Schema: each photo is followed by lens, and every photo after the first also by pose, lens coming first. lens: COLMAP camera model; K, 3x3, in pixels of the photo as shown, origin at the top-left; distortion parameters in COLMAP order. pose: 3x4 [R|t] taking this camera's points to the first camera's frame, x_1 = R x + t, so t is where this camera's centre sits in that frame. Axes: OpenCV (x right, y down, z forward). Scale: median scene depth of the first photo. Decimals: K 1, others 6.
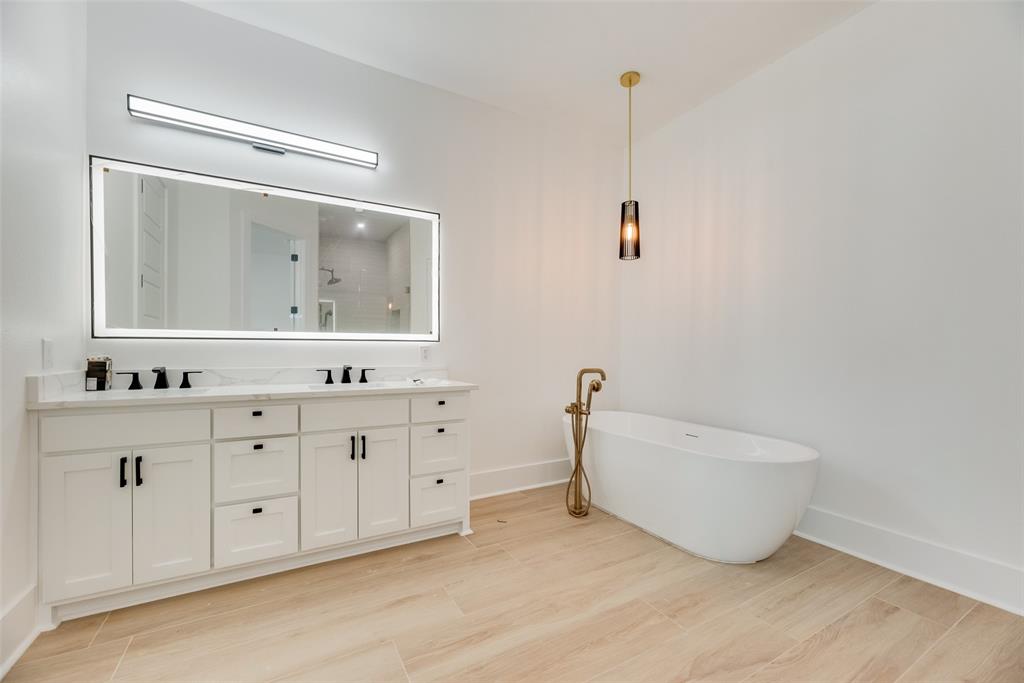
lens RADIAL K [[416.3, 0, 514.2], [0, 416.3, 347.2], [0, 0, 1]] dist [0.000428, -0.000641]
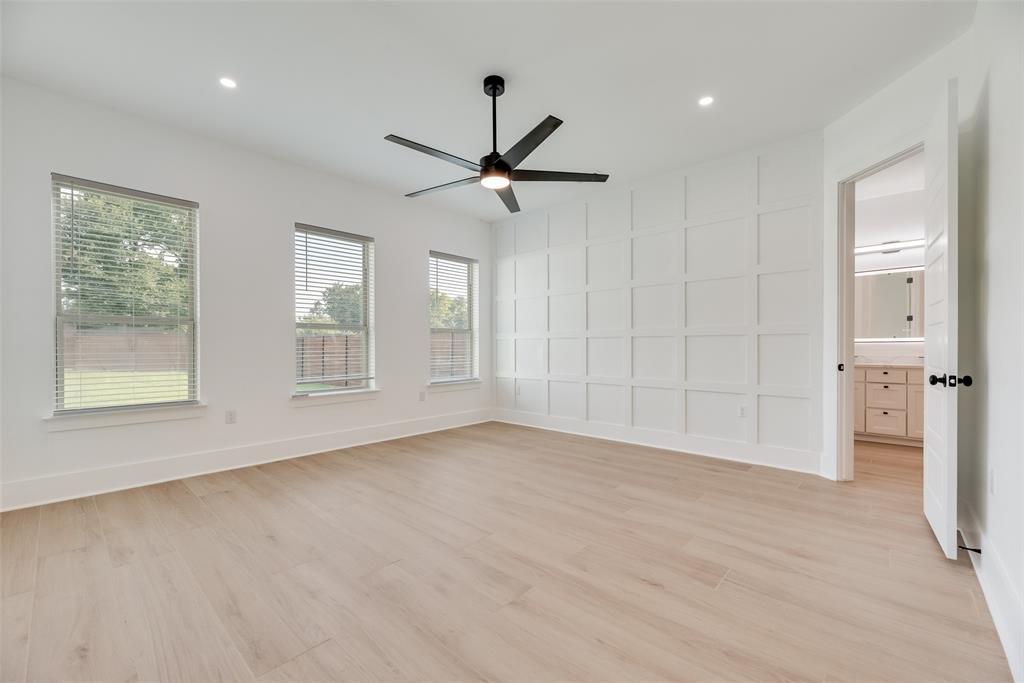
lens RADIAL K [[416.3, 0, 515.0], [0, 416.3, 349.2], [0, 0, 1]] dist [0.000428, -0.000641]
pose [[0.310594, 0.002383, -0.950540, 0.997723], [0.000640, 0.999996, 0.002716, 0.012693], [0.950542, -0.001452, 0.310592, -1.772856]]
